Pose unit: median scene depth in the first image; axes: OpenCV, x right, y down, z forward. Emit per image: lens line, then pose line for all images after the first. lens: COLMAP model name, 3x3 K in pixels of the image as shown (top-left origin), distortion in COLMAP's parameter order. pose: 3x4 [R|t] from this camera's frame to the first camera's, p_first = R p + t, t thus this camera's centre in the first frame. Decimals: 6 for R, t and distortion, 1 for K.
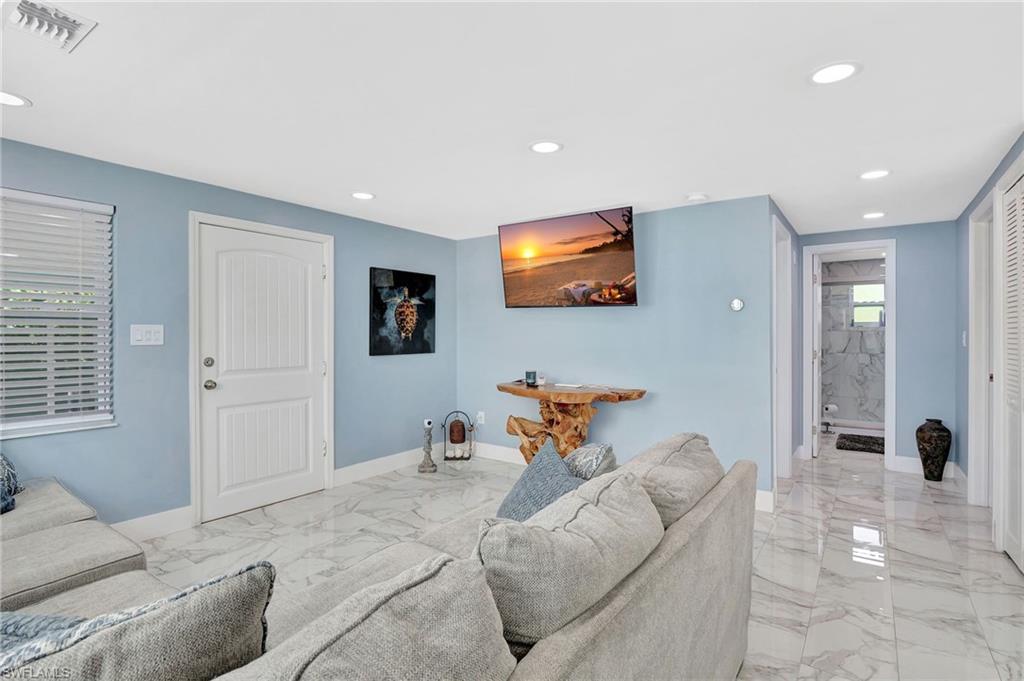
lens RADIAL K [[494.6, 0, 508.0], [0, 494.6, 333.4], [0, 0, 1]] dist [-0.013095, -0.000628]
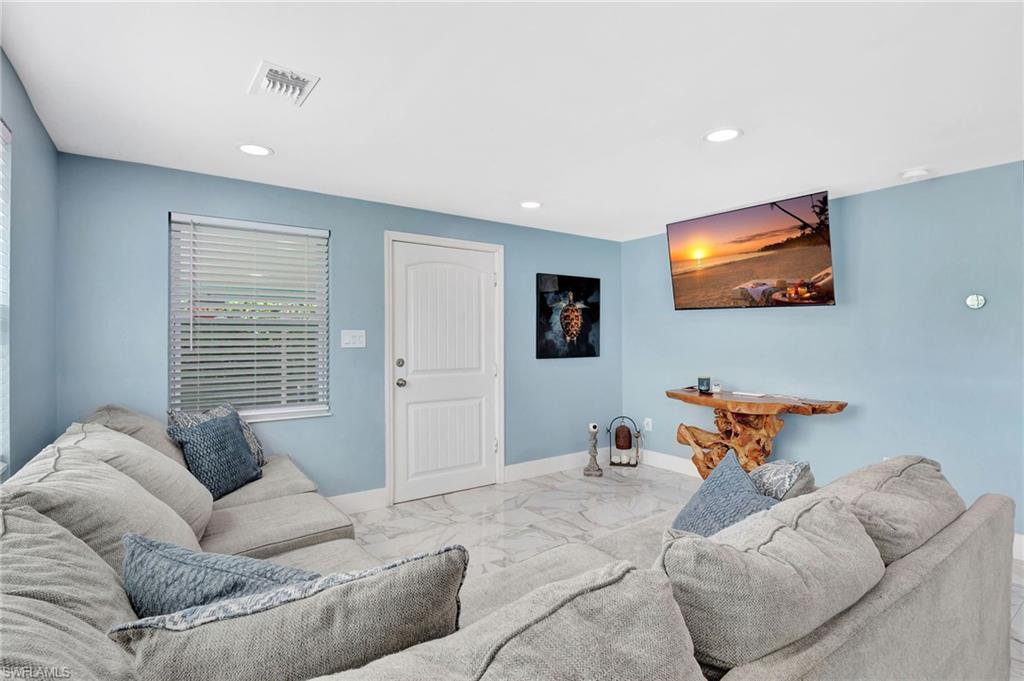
lens RADIAL K [[494.6, 0, 509.9], [0, 494.6, 339.7], [0, 0, 1]] dist [-0.011054, -0.002253]
pose [[0.949878, 0.000034, -0.312622, -0.012080], [0.001519, 0.999988, 0.004724, -0.000174], [0.312618, -0.004962, 0.949866, -0.002458]]
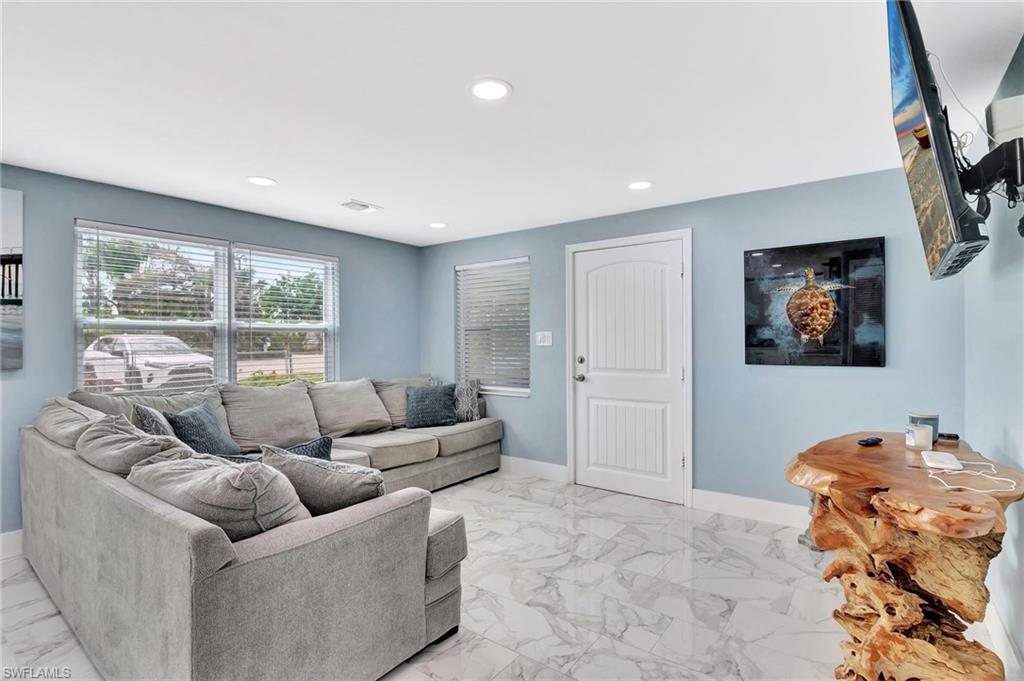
lens RADIAL K [[494.6, 0, 509.9], [0, 494.6, 339.7], [0, 0, 1]] dist [-0.011054, -0.002253]
pose [[-0.014180, -0.000104, -0.999899, 0.706612], [0.006717, 0.999977, -0.000199, 0.005417], [0.999877, -0.006719, -0.014178, 0.879576]]
